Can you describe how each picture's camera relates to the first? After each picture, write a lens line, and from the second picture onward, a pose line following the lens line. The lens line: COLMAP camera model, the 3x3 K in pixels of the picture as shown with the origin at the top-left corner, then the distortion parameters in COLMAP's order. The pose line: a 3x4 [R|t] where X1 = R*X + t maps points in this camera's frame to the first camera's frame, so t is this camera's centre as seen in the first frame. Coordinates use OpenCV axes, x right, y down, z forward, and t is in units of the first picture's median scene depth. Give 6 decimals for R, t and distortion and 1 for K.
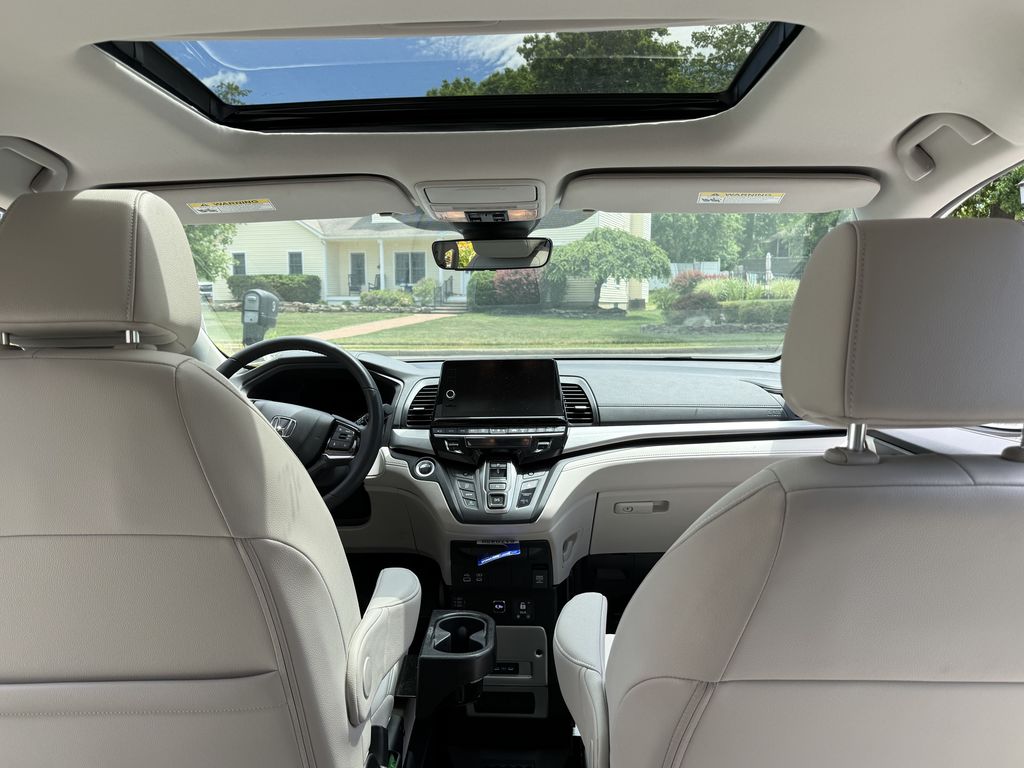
lens RADIAL K [[760.6, 0, 518.5], [0, 760.6, 395.3], [0, 0, 1]] dist [0.124264, -0.324533]
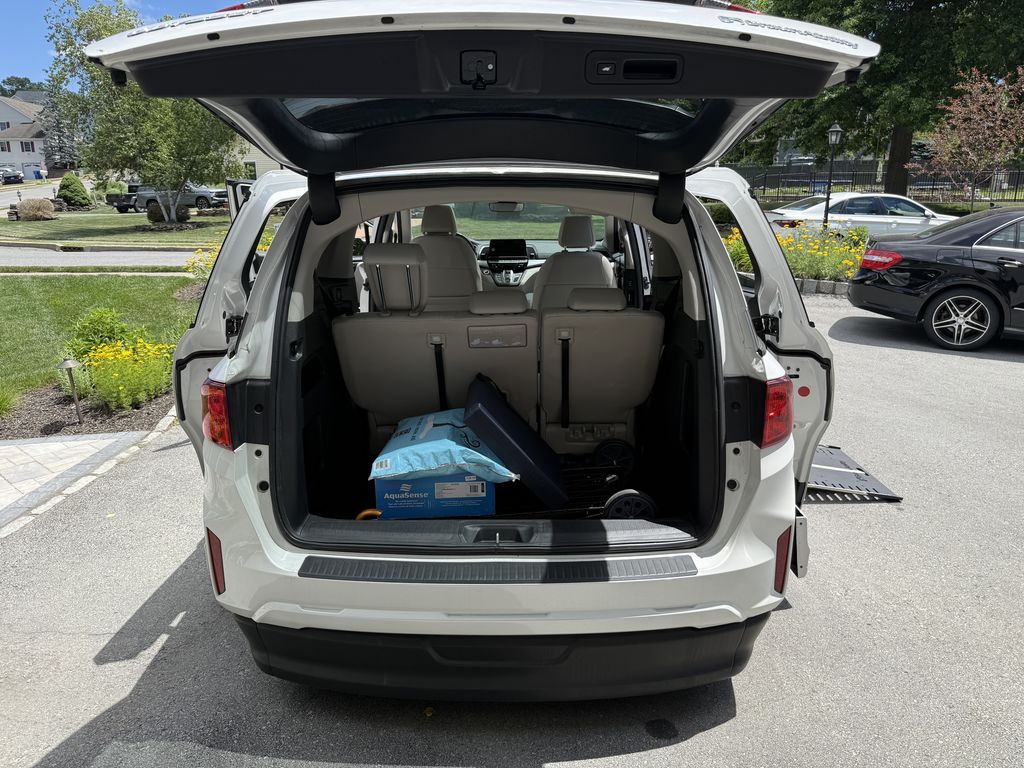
lens RADIAL K [[715.2, 0, 512.0], [0, 715.2, 384.0], [0, 0, 1]] dist [0.002745, -0.005406]
pose [[0.999809, -0.009749, 0.016934, -0.060262], [0.007546, 0.992049, 0.125625, 0.173244], [-0.018025, -0.125474, 0.991933, -2.010944]]
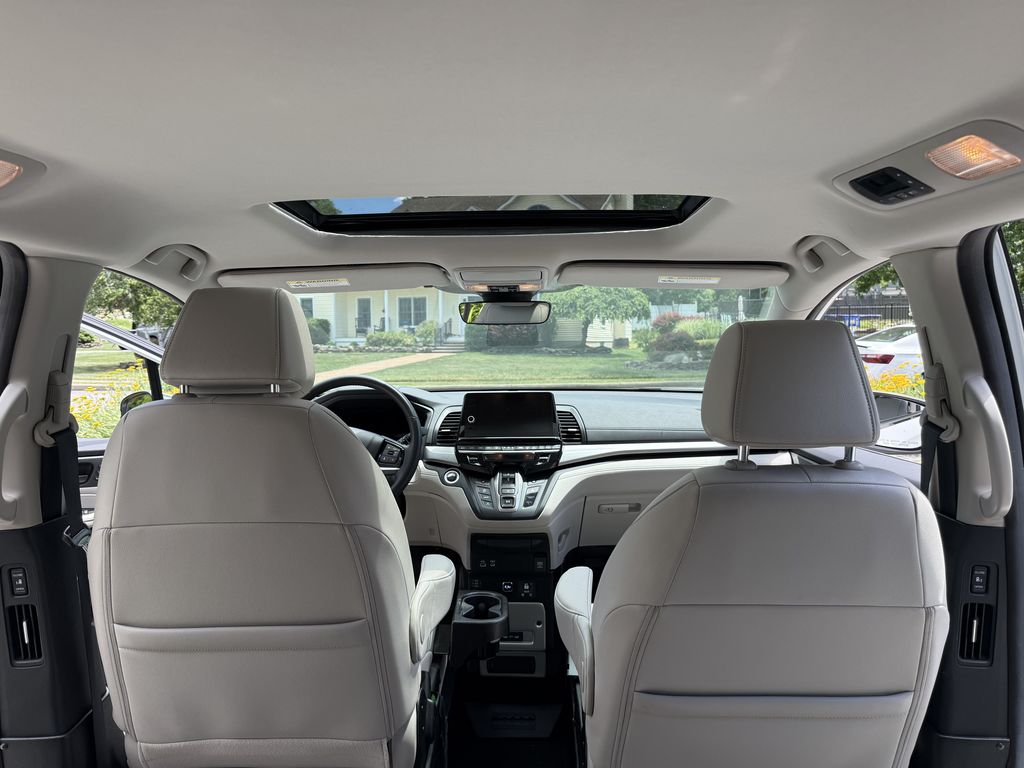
lens RADIAL K [[715.2, 0, 512.0], [0, 715.2, 384.0], [0, 0, 1]] dist [0.002745, -0.005406]
pose [[0.999975, -0.007099, 0.000498, -0.018150], [0.007116, 0.998068, -0.061723, 0.011981], [-0.000059, 0.061725, 0.998093, -0.192586]]
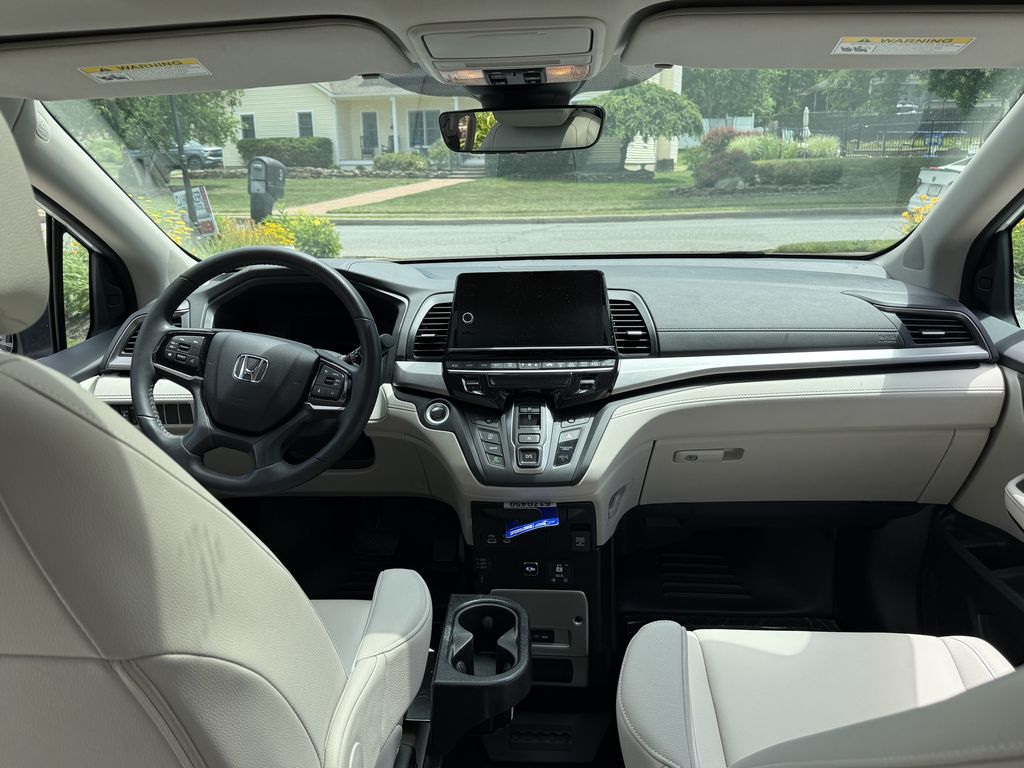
lens RADIAL K [[760.6, 0, 518.5], [0, 760.6, 395.3], [0, 0, 1]] dist [0.124264, -0.324533]
pose [[0.999602, -0.004354, -0.027863, -0.014571], [0.009061, 0.985207, 0.171131, -0.052445], [0.026706, -0.171315, 0.984854, 0.204024]]
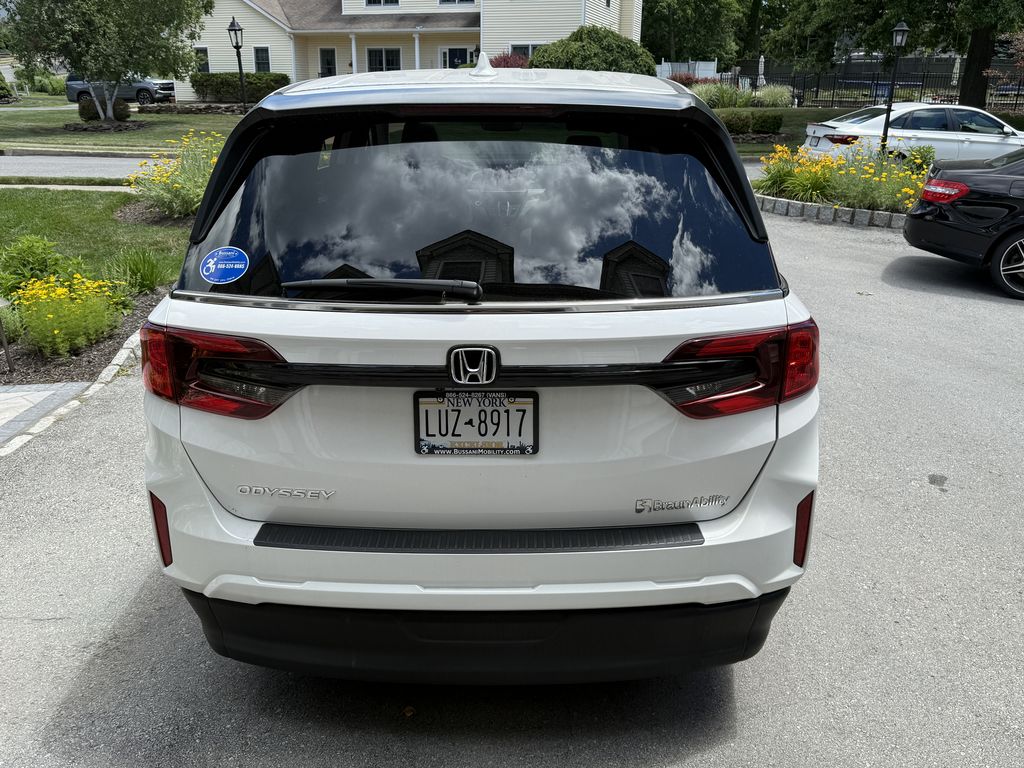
lens RADIAL K [[838.1, 0, 512.0], [0, 838.1, 384.0], [0, 0, 1]] dist [0.001419, -0.002044]
pose [[0.999843, 0.004296, 0.017164, -0.045674], [-0.007707, 0.978954, 0.203935, 0.090976], [-0.015927, -0.204035, 0.978834, -2.059783]]
